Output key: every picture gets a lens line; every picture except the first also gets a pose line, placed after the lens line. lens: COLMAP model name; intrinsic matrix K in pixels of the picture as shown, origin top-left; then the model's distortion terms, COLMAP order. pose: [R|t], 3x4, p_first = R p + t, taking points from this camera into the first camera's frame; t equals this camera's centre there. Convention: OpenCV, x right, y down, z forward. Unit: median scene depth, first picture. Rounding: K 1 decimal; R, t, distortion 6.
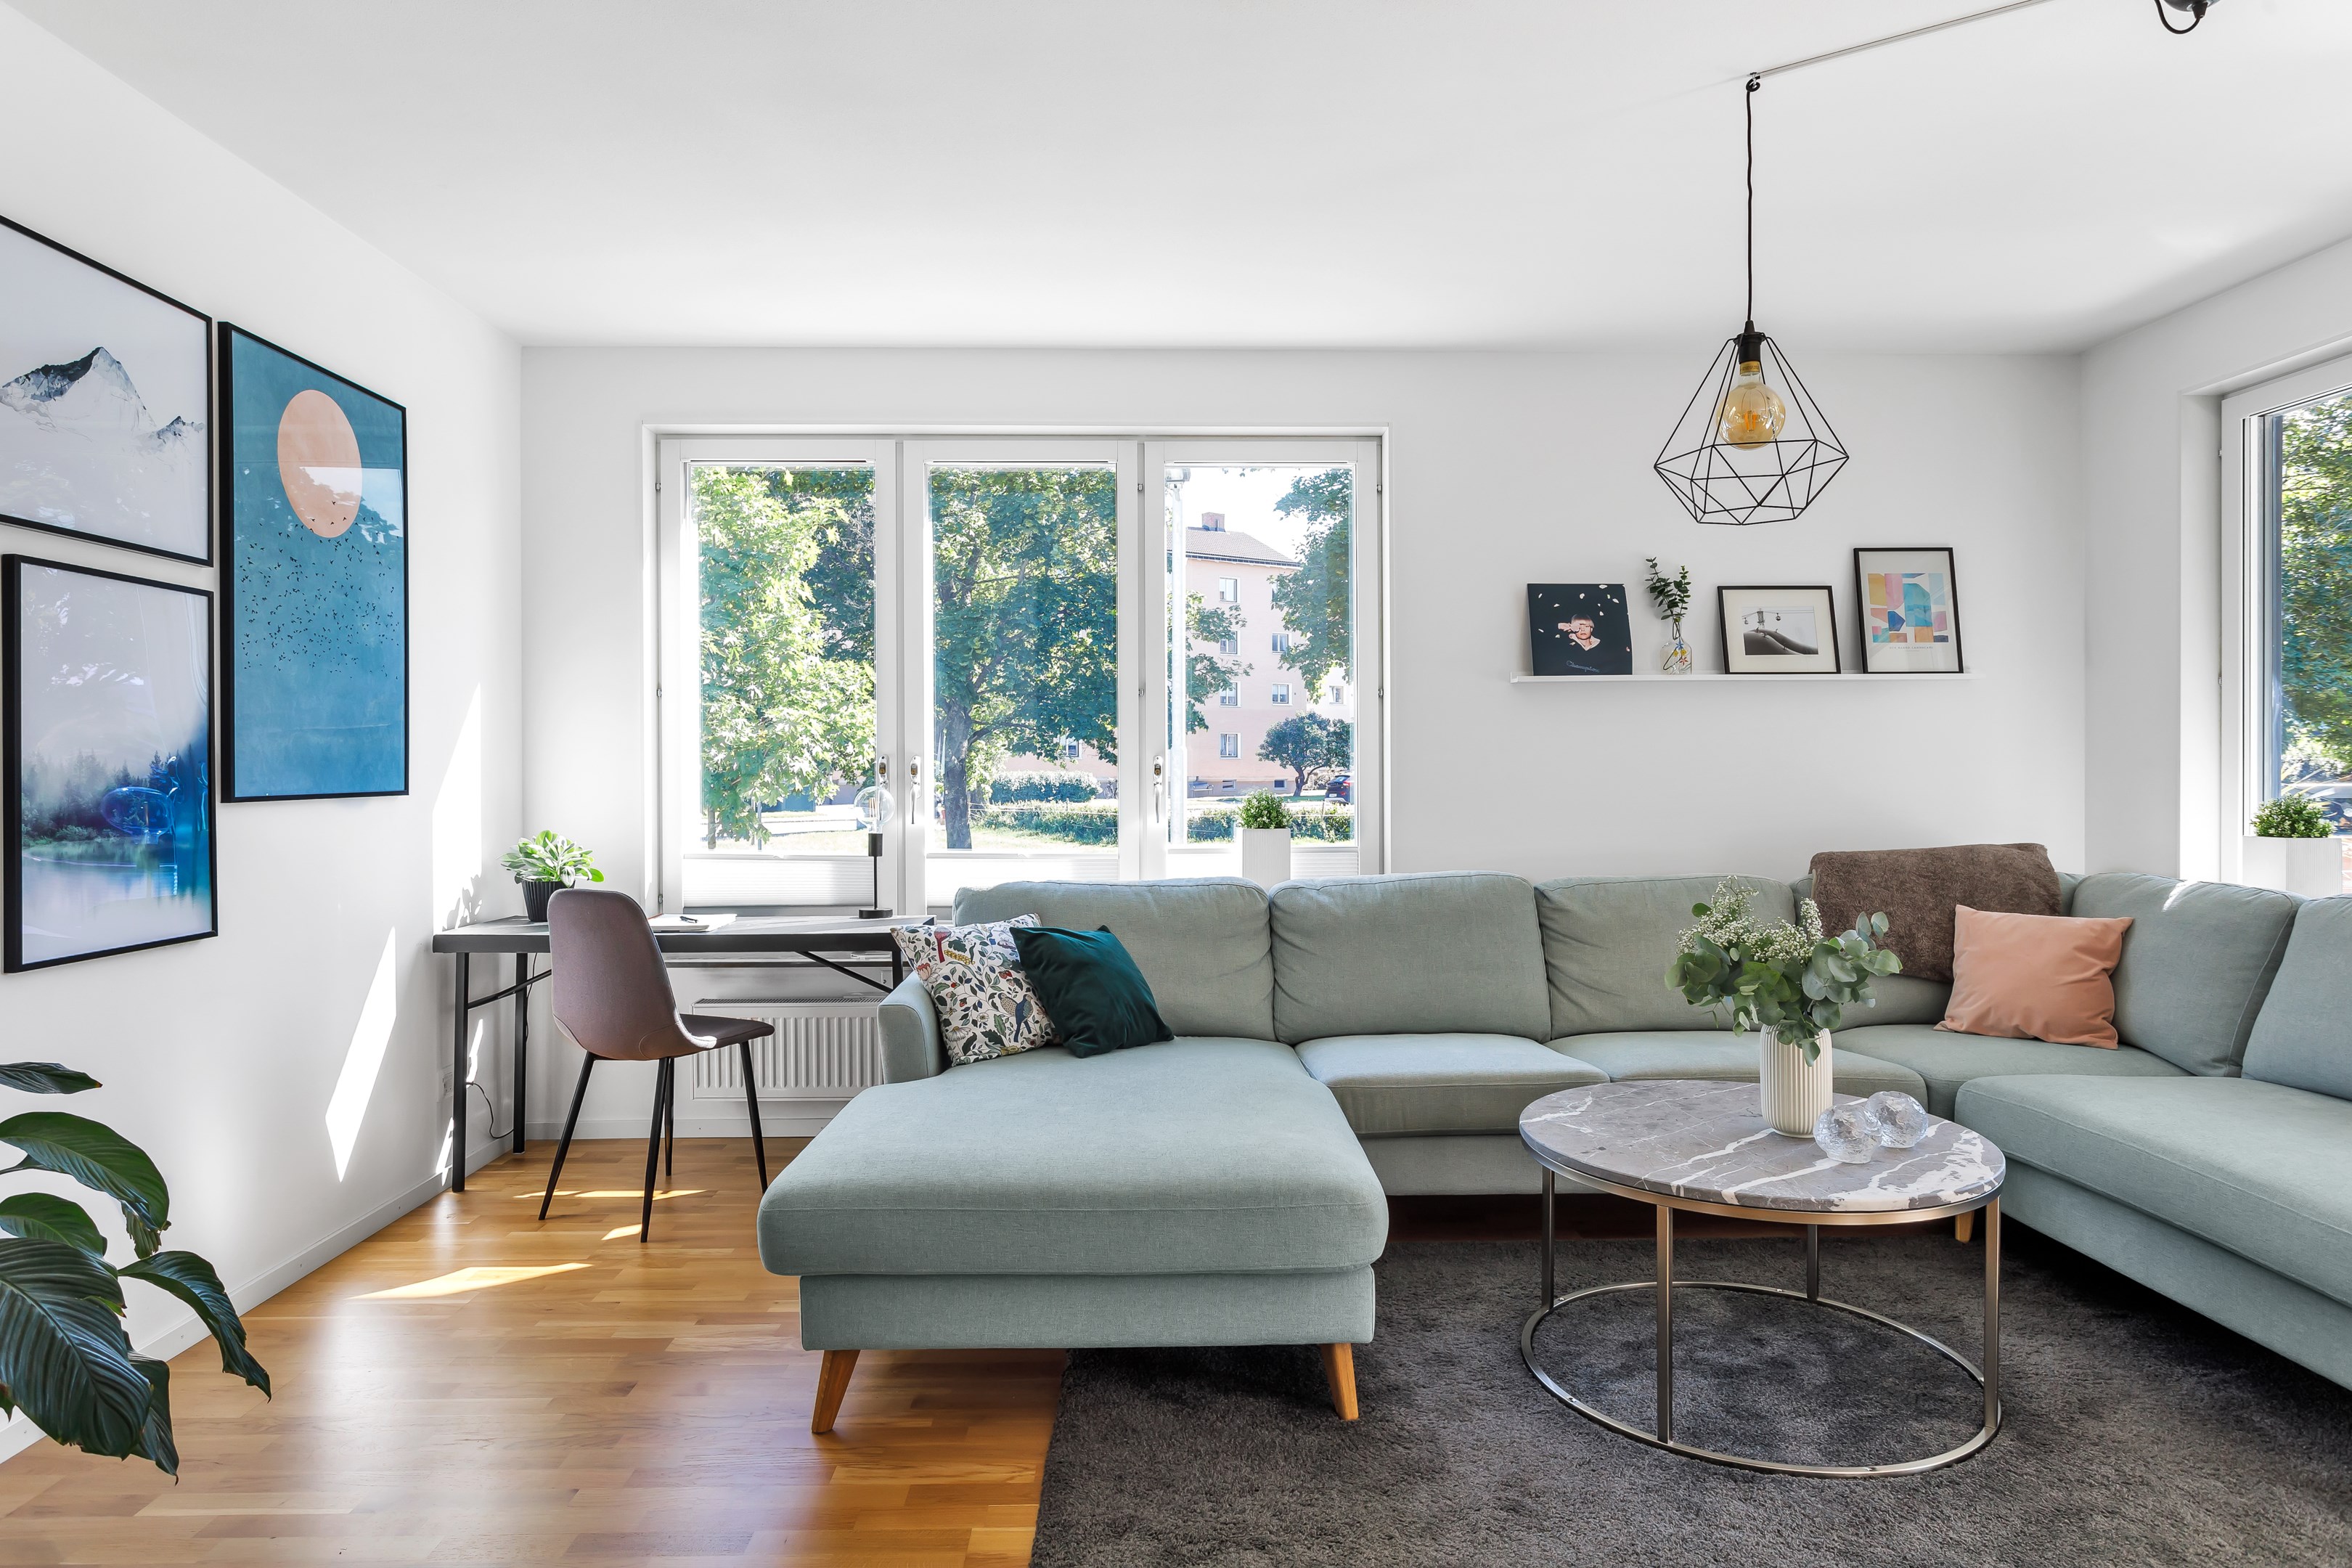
lens RADIAL K [[1402.5, 0, 1183.3], [0, 1402.5, 774.5], [0, 0, 1]] dist [-0.006311, 0.000521]
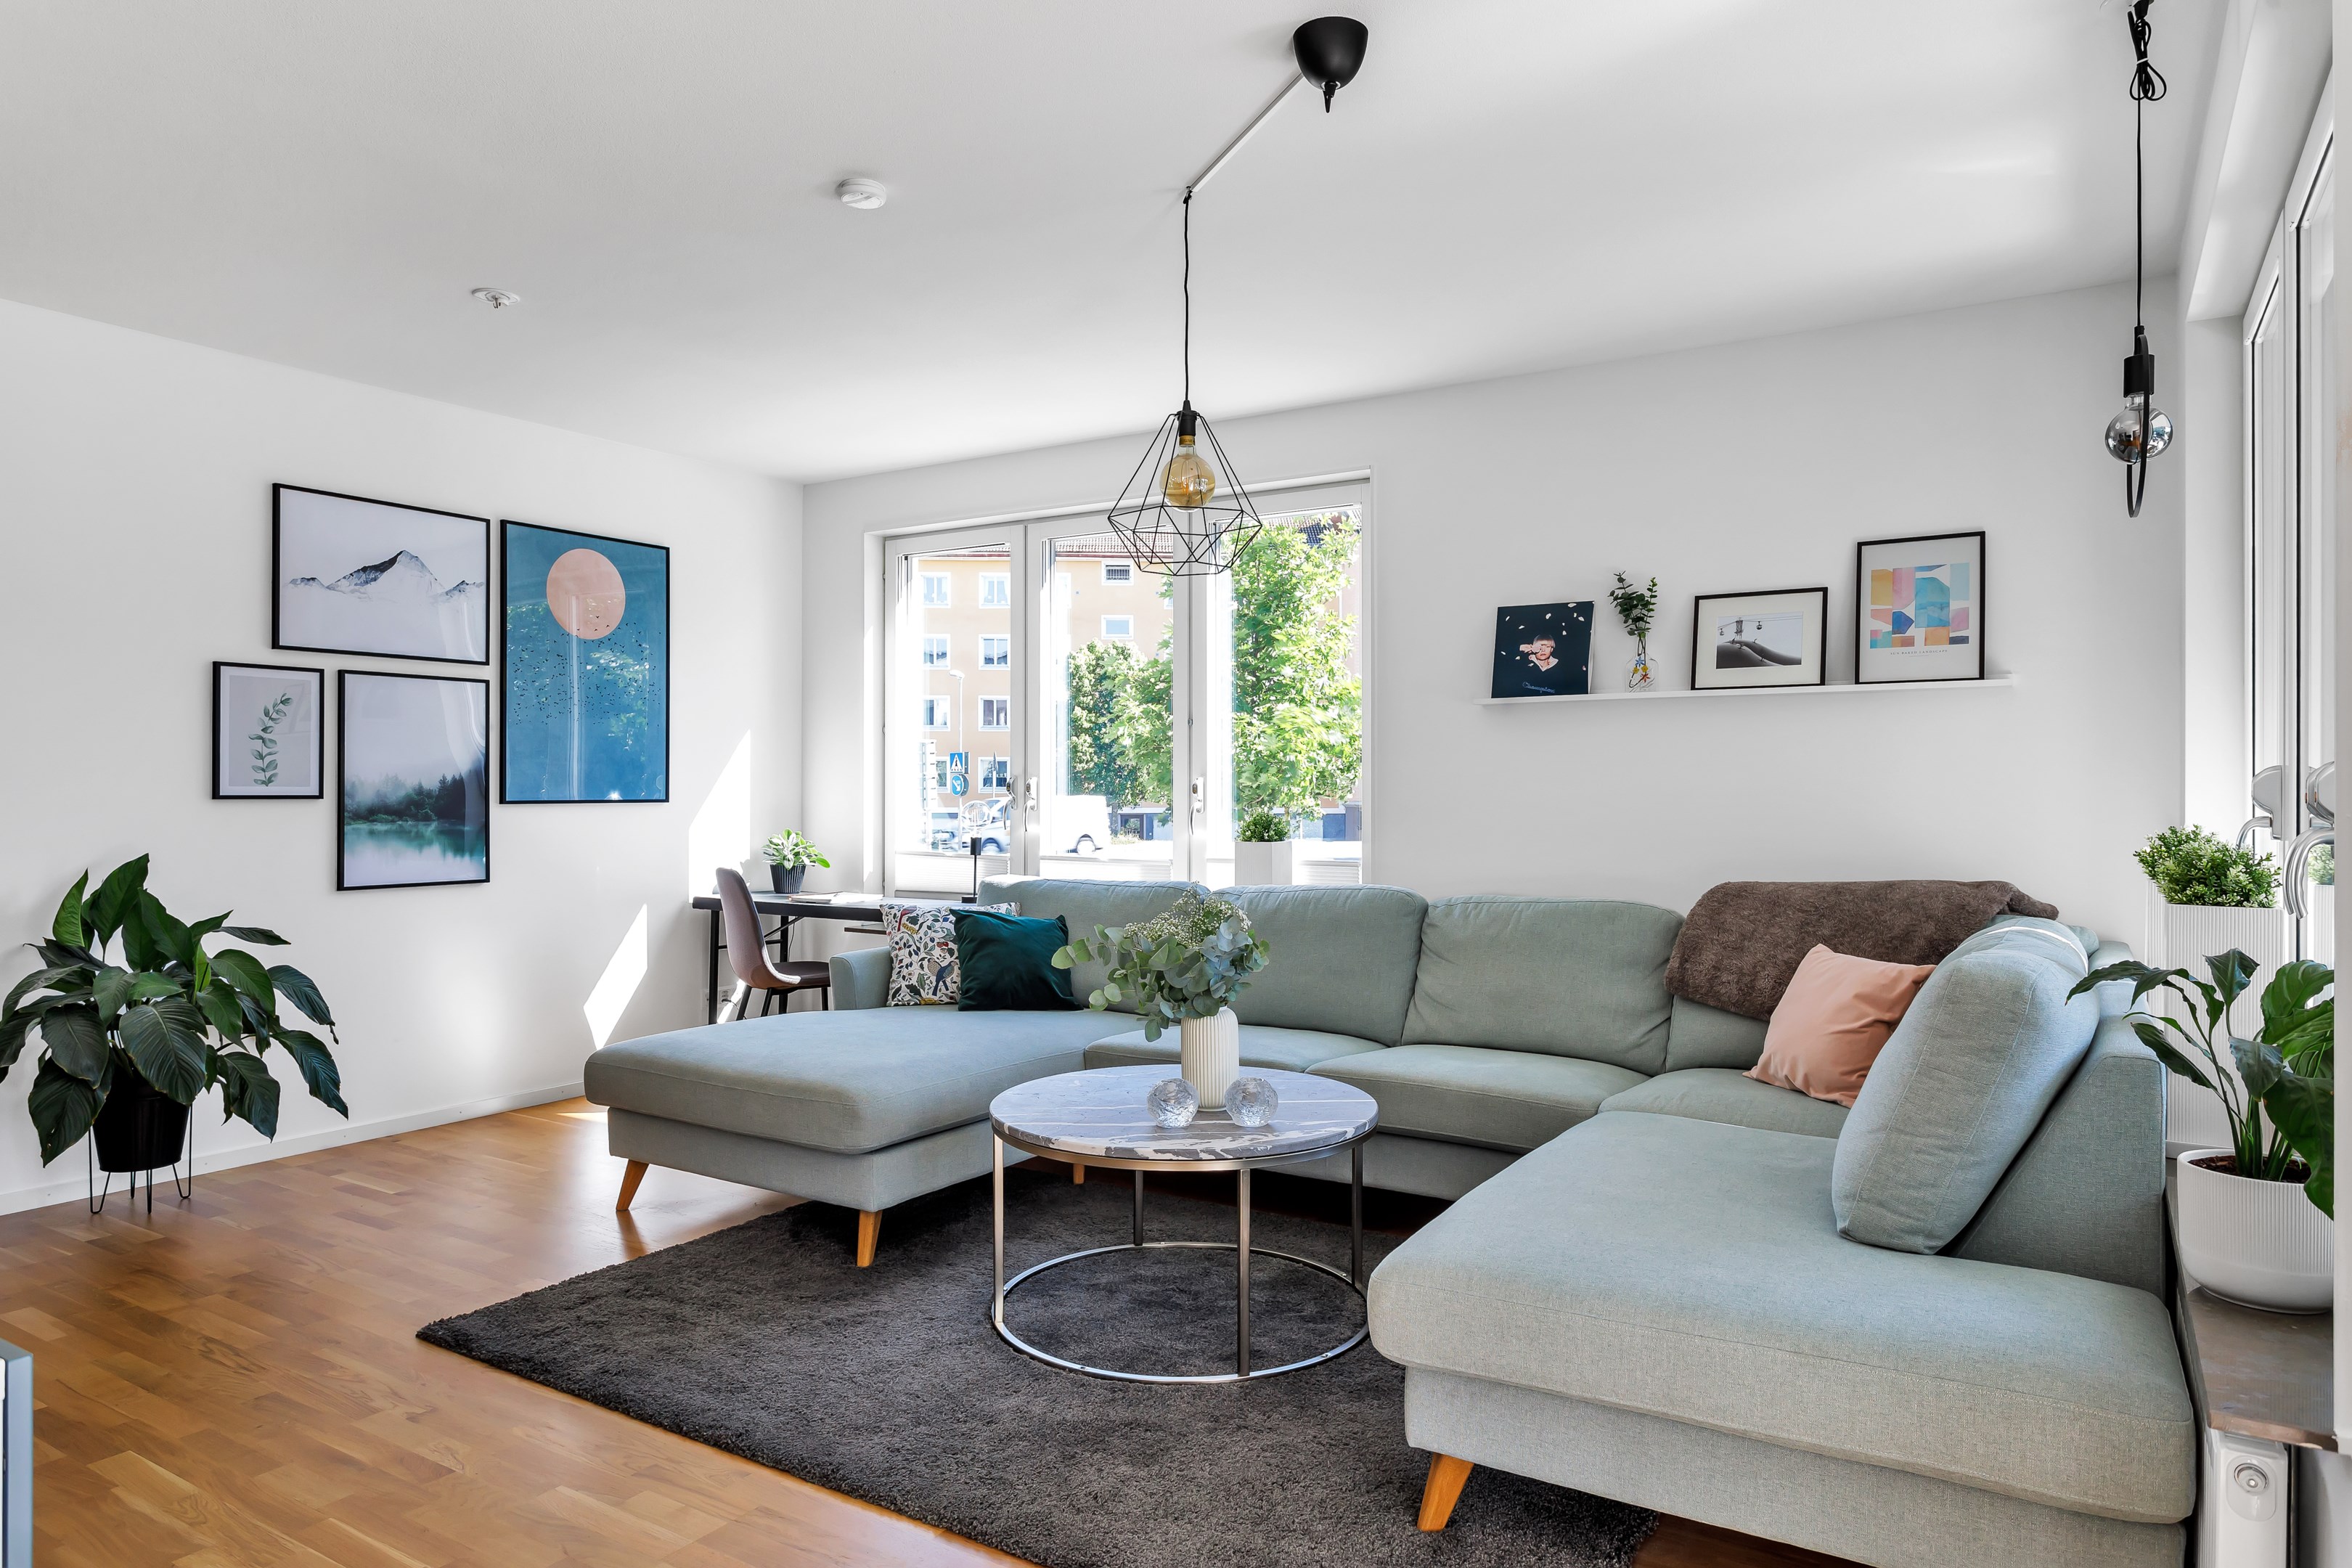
lens RADIAL K [[1441.7, 0, 1170.0], [0, 1441.7, 785.5], [0, 0, 1]] dist [-0.005573, 0.003630]
pose [[0.830562, 0.003702, -0.556914, 0.799589], [-0.008141, 0.999952, -0.005493, 0.000601], [0.556866, 0.009096, 0.830552, 0.004630]]
